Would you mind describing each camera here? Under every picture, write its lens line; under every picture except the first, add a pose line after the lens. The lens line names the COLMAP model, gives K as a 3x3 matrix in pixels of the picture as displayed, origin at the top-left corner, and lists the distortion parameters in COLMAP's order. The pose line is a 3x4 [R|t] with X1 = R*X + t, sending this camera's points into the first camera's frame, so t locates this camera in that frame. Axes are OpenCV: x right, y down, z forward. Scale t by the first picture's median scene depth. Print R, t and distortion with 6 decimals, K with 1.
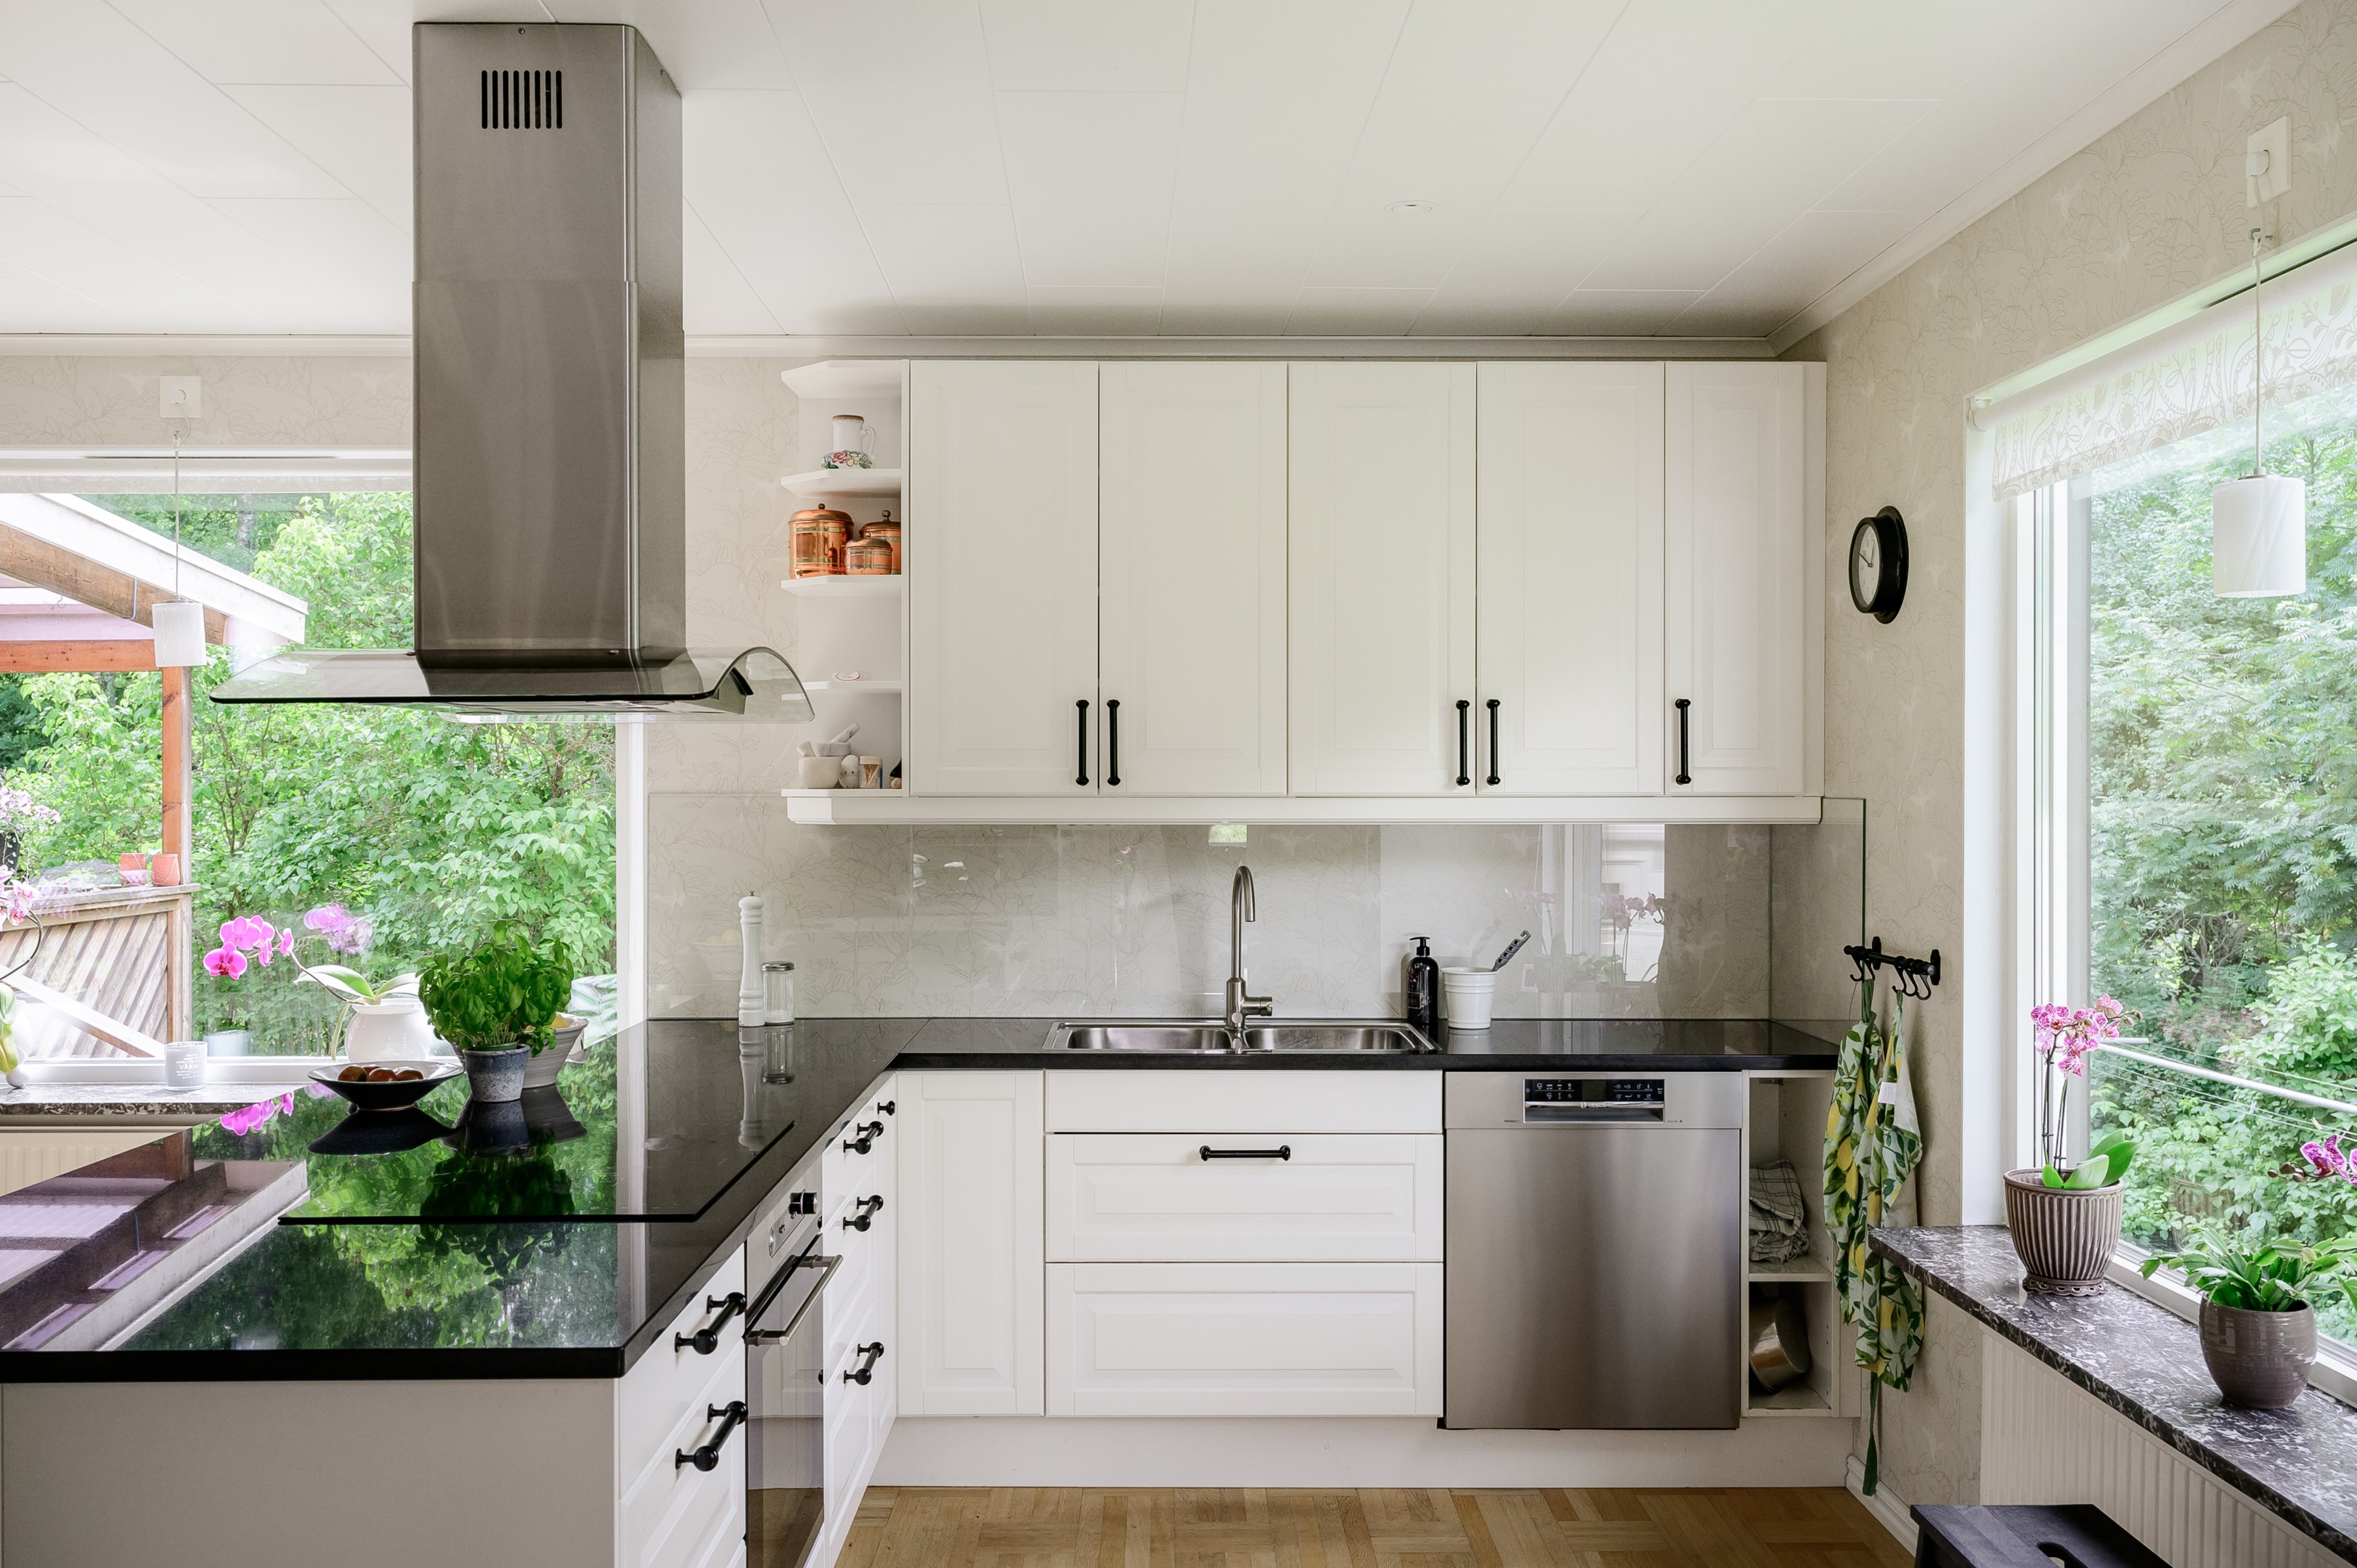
lens RADIAL K [[1989.3, 0, 1183.7], [0, 1989.3, 795.1], [0, 0, 1]] dist [-0.015695, -0.004232]
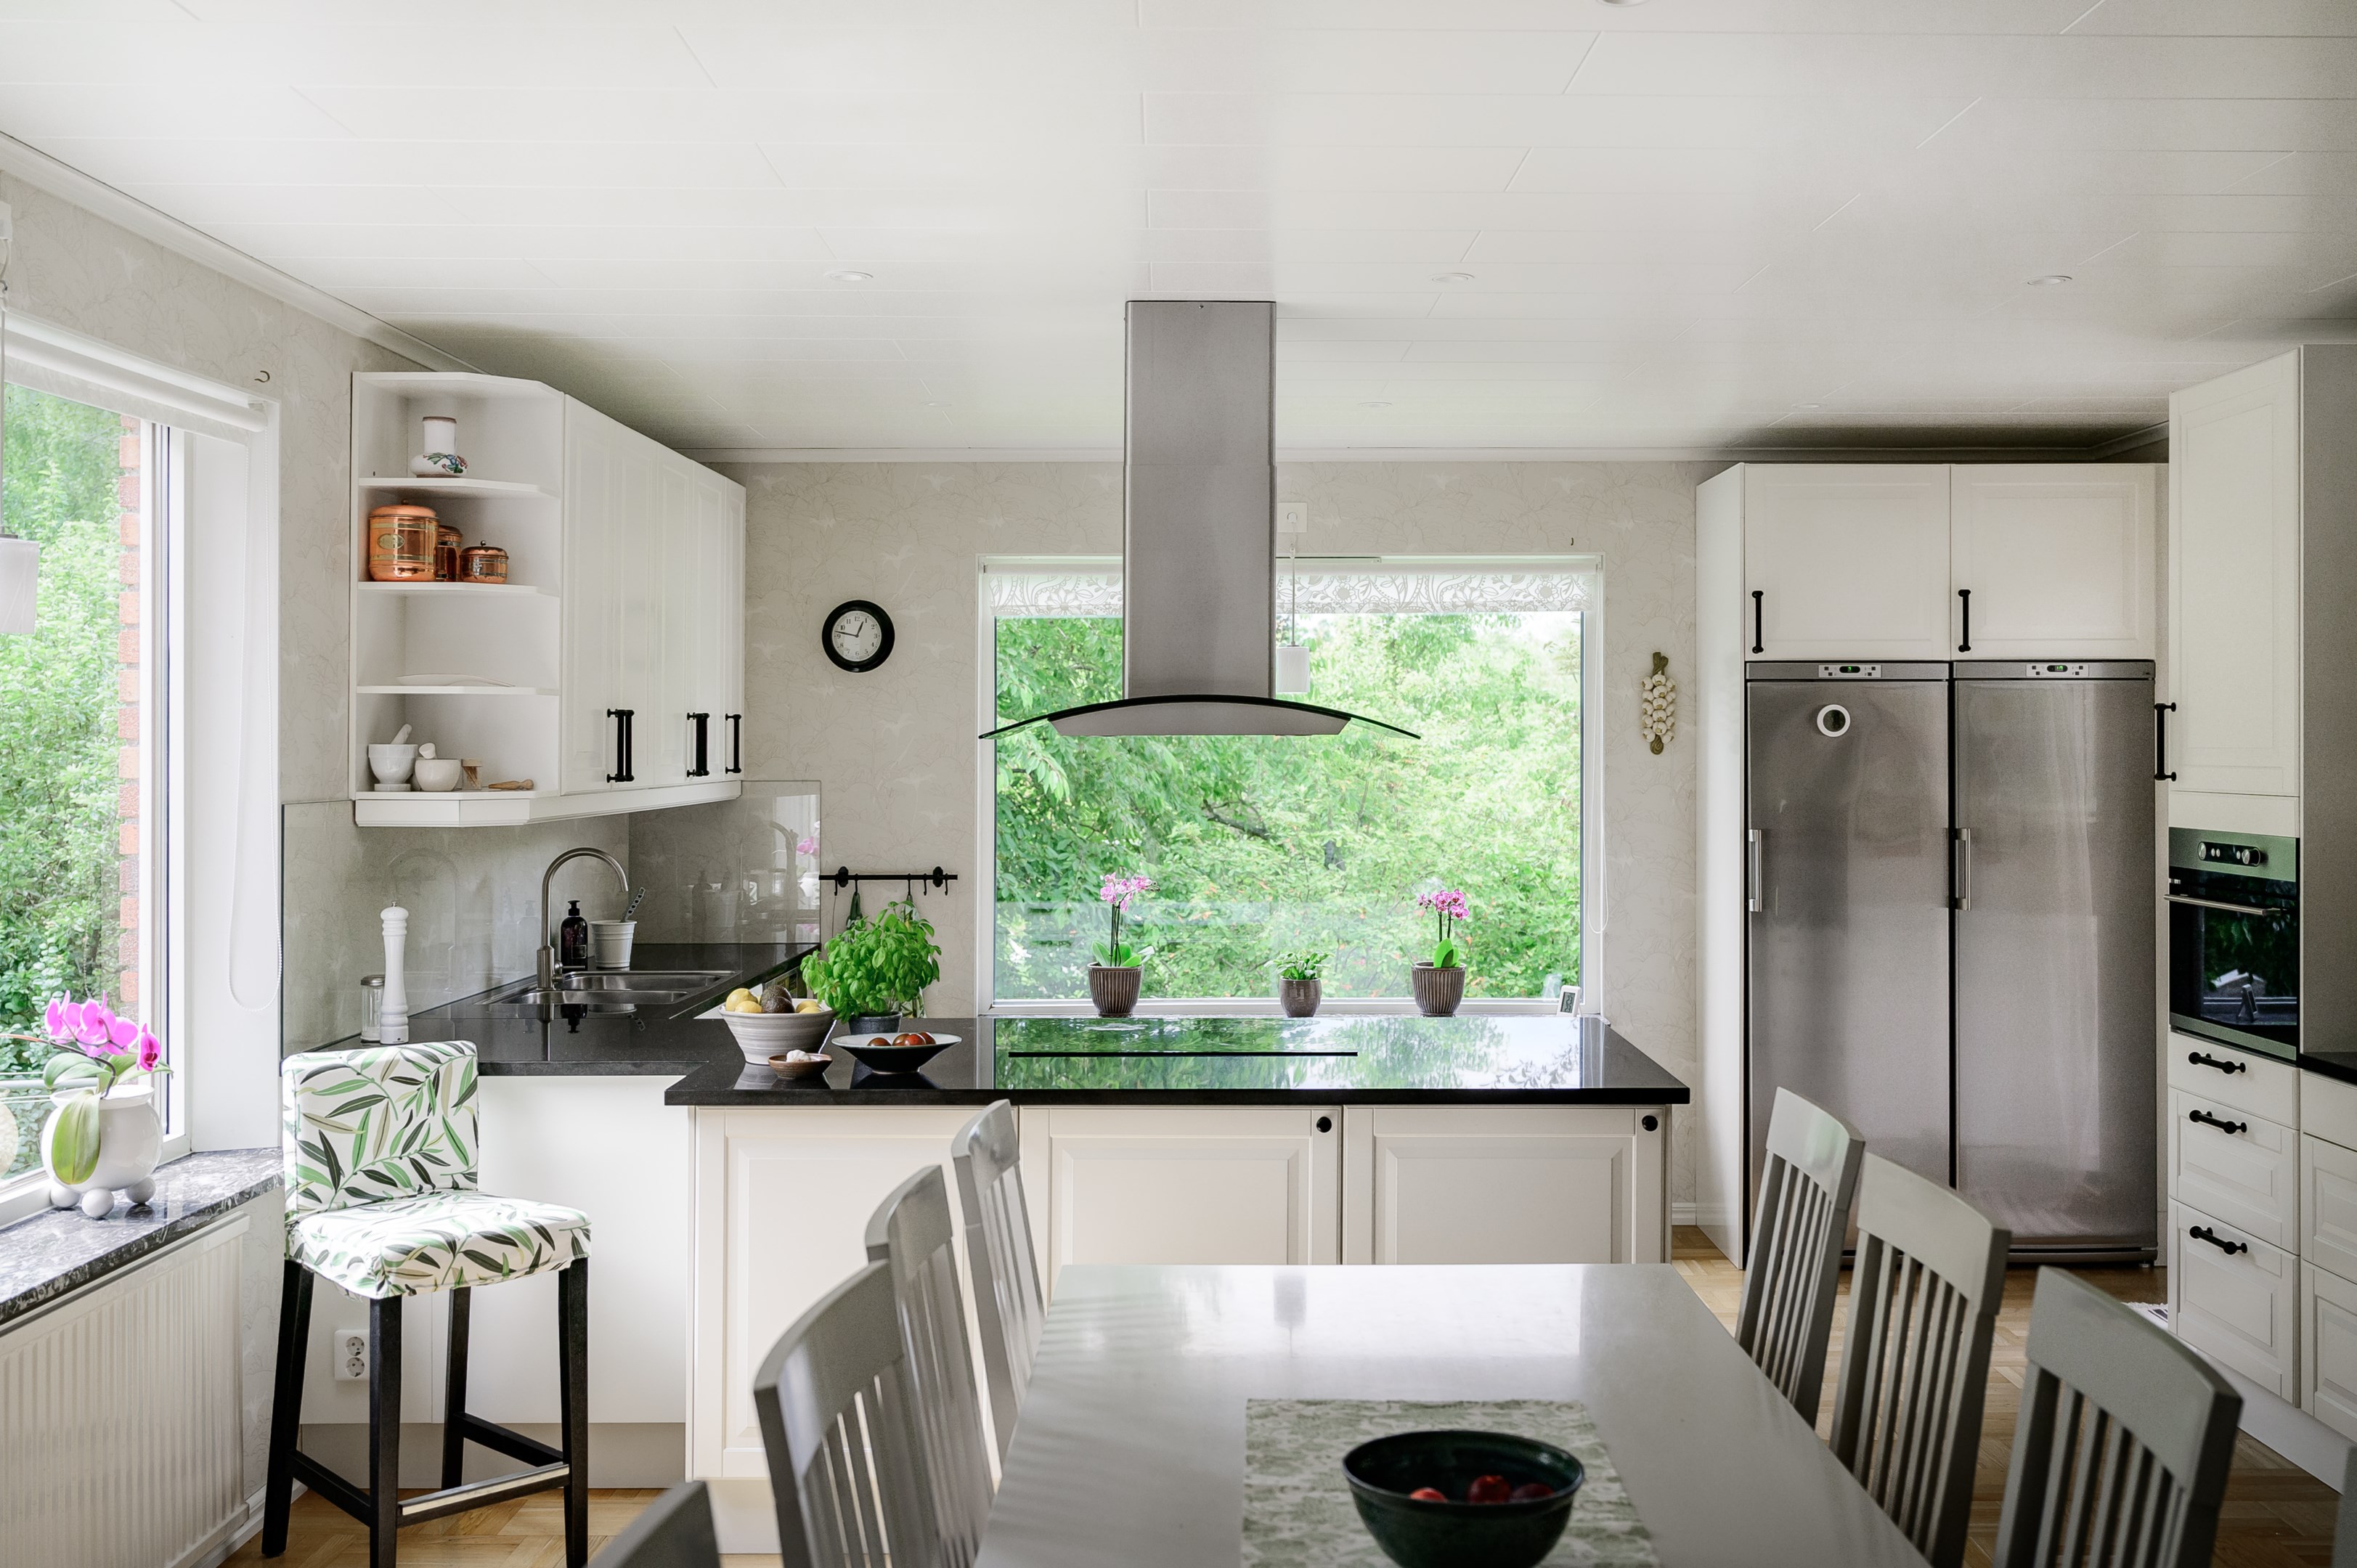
lens RADIAL K [[2233.9, 0, 1242.7], [0, 2233.9, 752.1], [0, 0, 1]] dist [-0.004037, 0.000000]
pose [[0.007373, -0.007324, 0.999946, -1.254124], [0.000210, 0.999973, 0.007323, -0.030541], [-0.999973, 0.000156, 0.007374, 0.574193]]
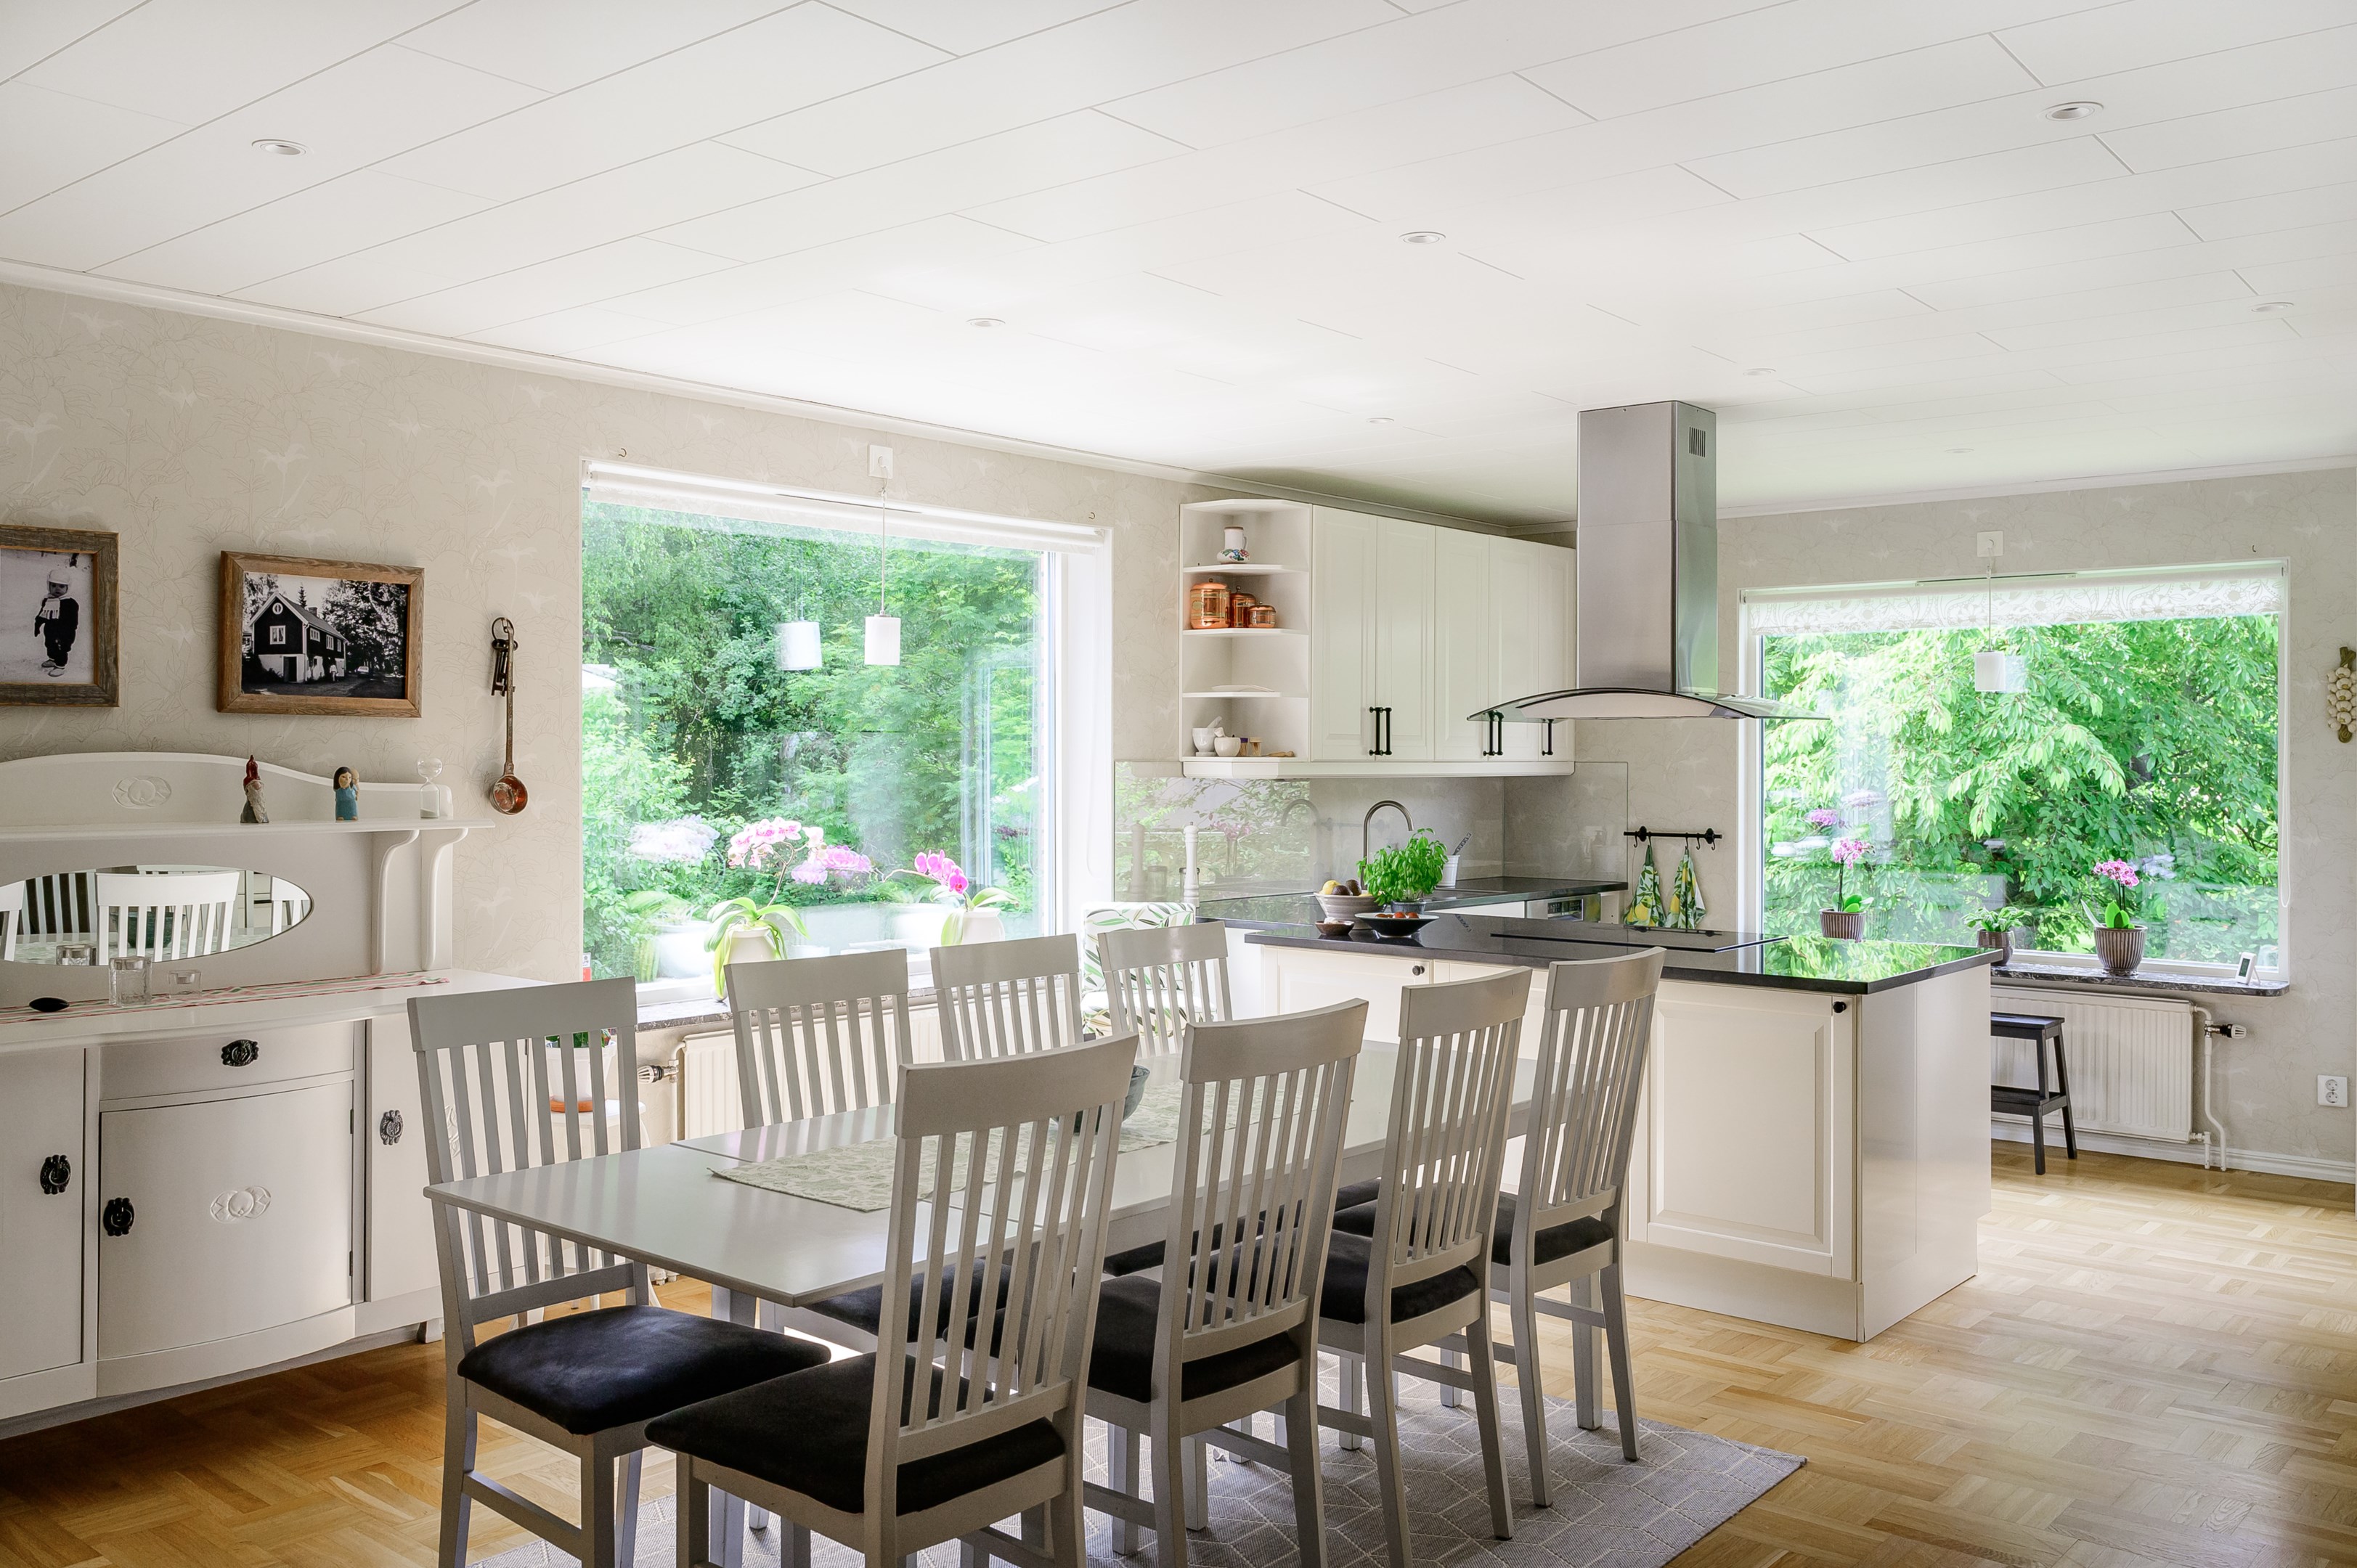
lens RADIAL K [[1938.6, 0, 1178.6], [0, 1938.6, 776.8], [0, 0, 1]] dist [-0.014877, 0.002760]
pose [[0.658485, -0.007216, 0.752559, -1.353050], [-0.002550, 0.999927, 0.011819, -0.006138], [-0.752589, -0.009702, 0.658419, -0.006522]]
